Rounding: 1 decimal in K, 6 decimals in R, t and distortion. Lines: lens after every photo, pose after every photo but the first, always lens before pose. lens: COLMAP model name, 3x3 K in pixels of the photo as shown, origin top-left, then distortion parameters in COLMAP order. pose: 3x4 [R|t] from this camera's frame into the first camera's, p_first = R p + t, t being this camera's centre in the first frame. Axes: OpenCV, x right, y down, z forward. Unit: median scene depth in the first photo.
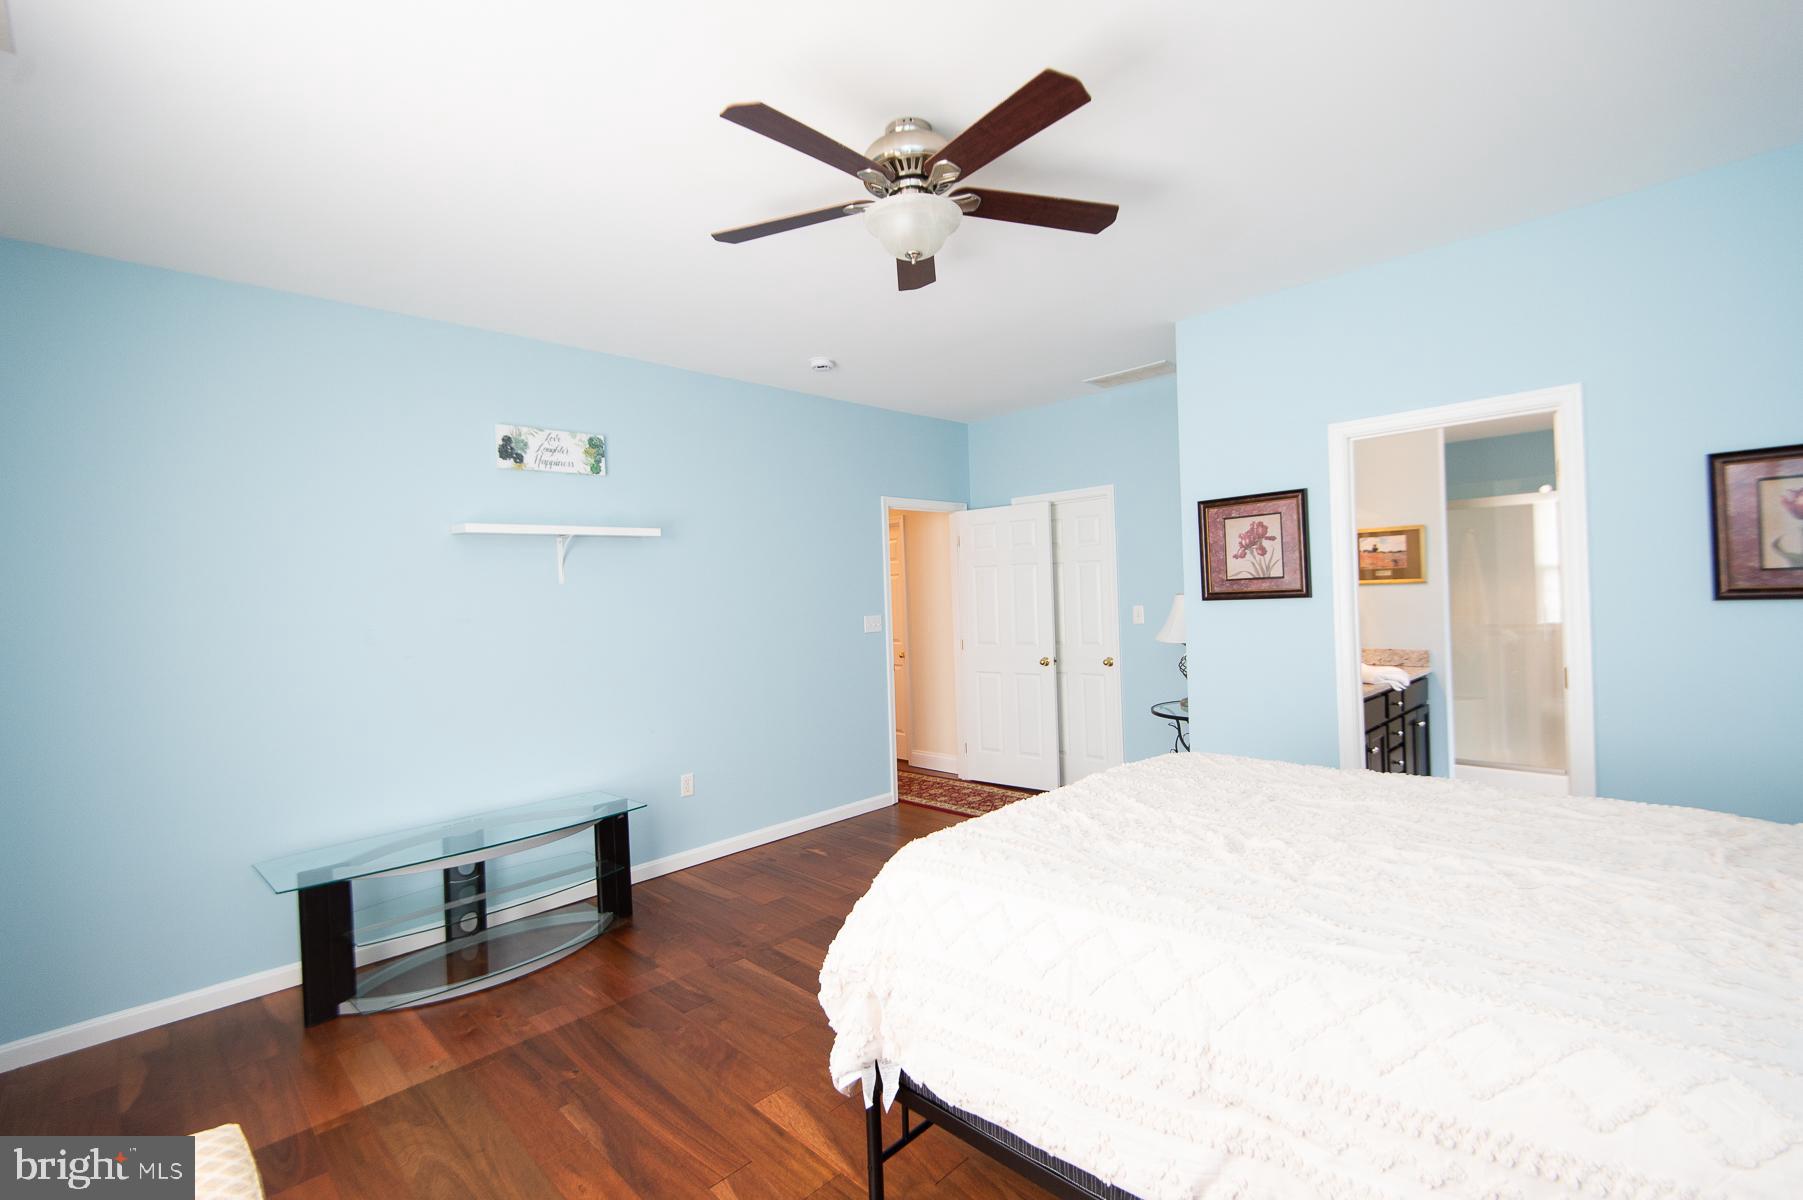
lens RADIAL K [[790.9, 0, 895.0], [0, 790.9, 584.3], [0, 0, 1]] dist [0.012326, -0.007795]
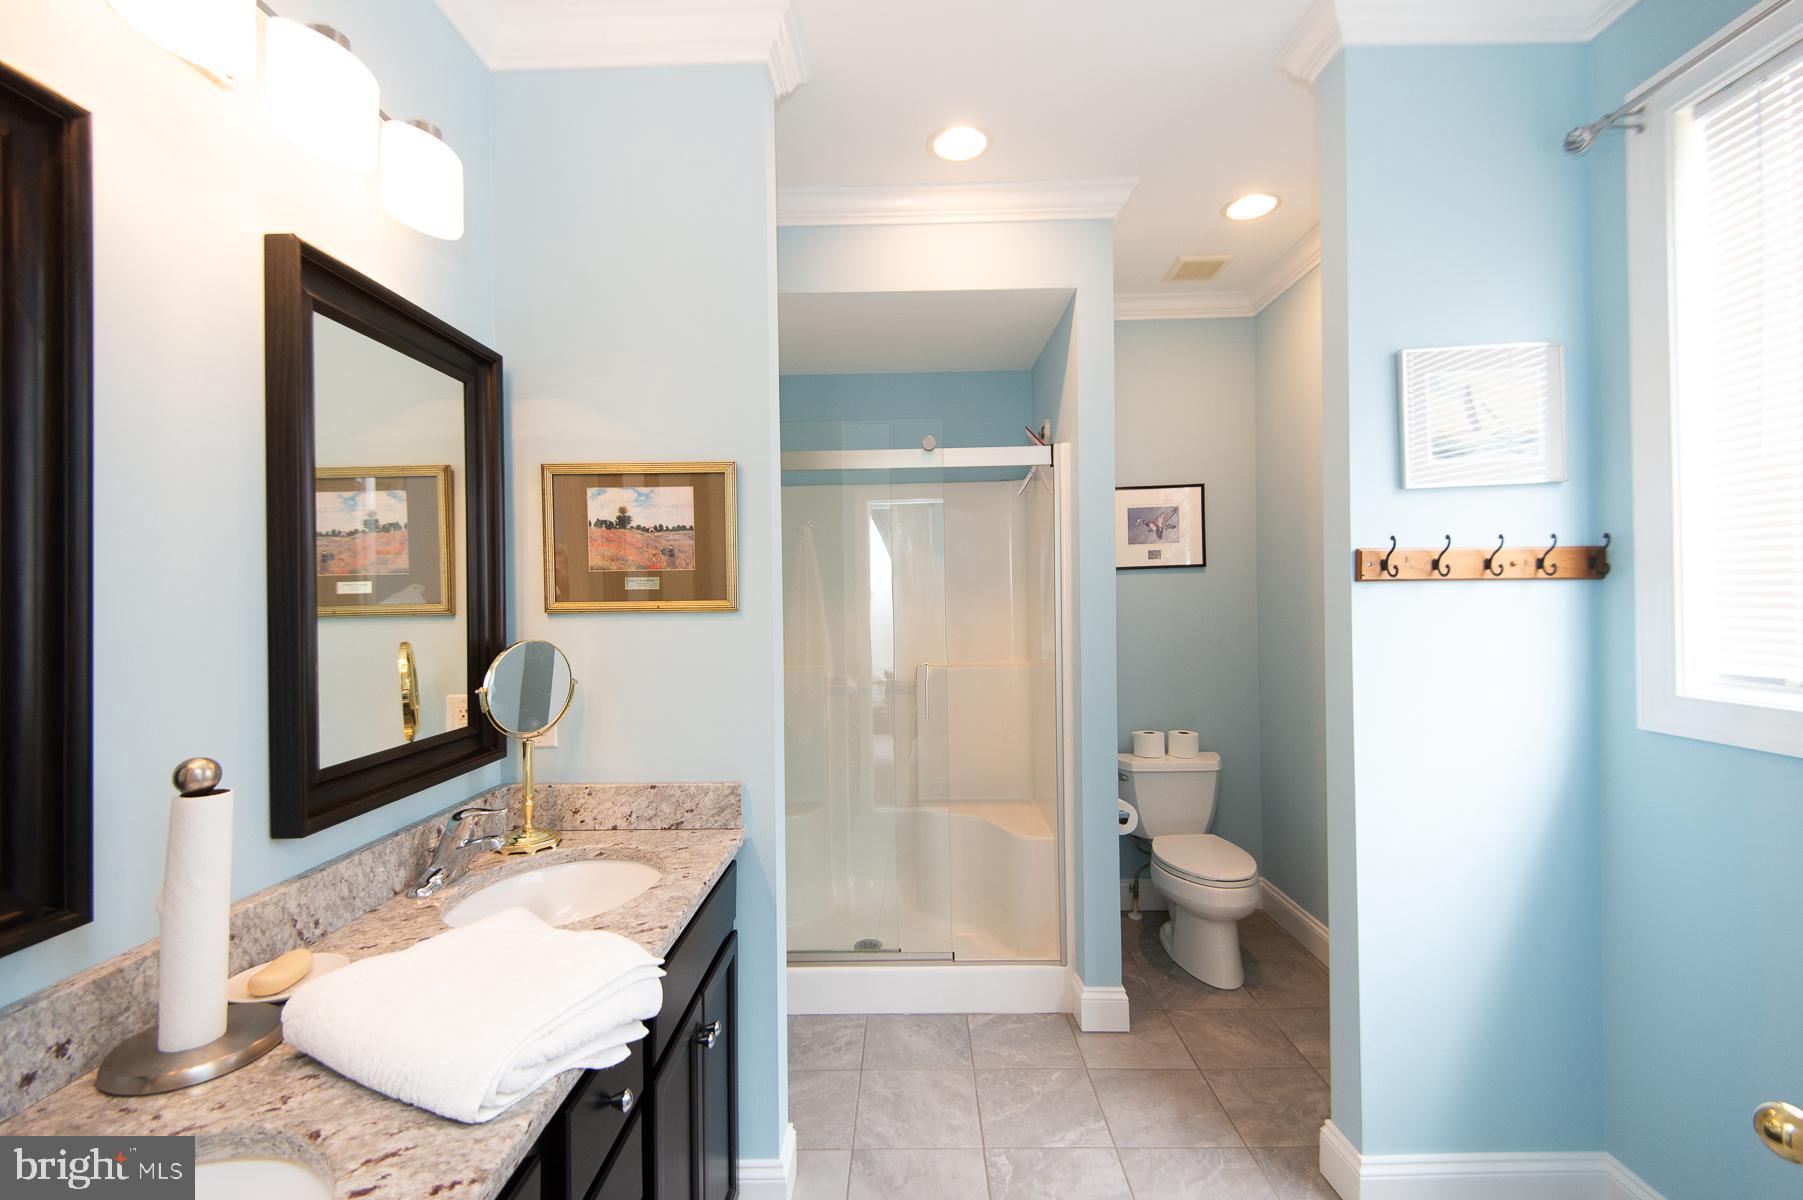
lens RADIAL K [[790.9, 0, 908.6], [0, 790.9, 597.3], [0, 0, 1]] dist [0.012326, -0.007795]
pose [[0.710031, 0.015510, 0.704000, 0.444951], [-0.006342, 0.999858, -0.015632, -0.002485], [-0.704142, 0.006634, 0.710028, 0.649280]]
